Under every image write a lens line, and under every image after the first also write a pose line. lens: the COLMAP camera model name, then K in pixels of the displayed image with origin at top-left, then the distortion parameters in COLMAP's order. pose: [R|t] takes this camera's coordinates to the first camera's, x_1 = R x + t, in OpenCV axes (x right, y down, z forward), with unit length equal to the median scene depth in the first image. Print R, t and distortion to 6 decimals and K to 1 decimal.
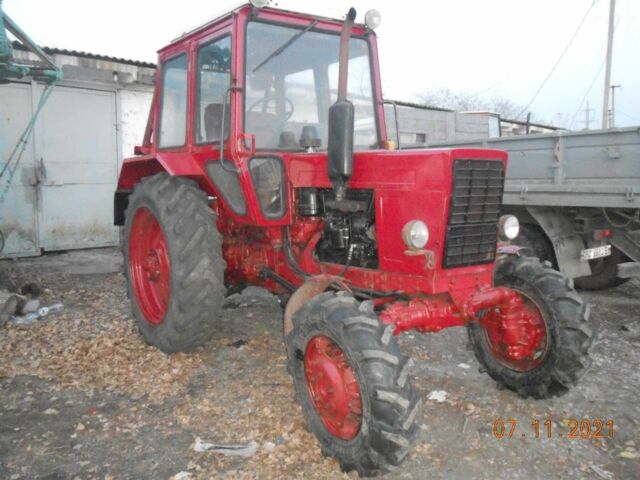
lens RADIAL K [[572.0, 0, 324.5], [0, 572.0, 239.8], [0, 0, 1]] dist [-0.048524, 0.001209]
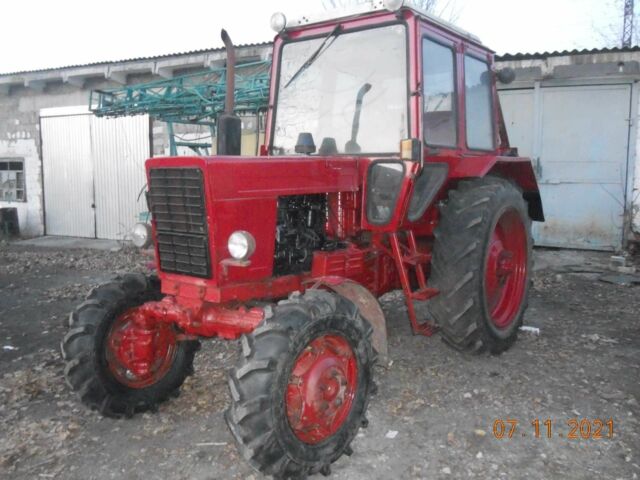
lens RADIAL K [[572.0, 0, 324.5], [0, 572.0, 239.8], [0, 0, 1]] dist [-0.048524, 0.001209]
pose [[0.288346, 0.120245, -0.949946, 0.412551], [-0.110803, 0.989609, 0.091633, -0.045008], [0.951094, 0.078835, 0.298673, 0.309953]]
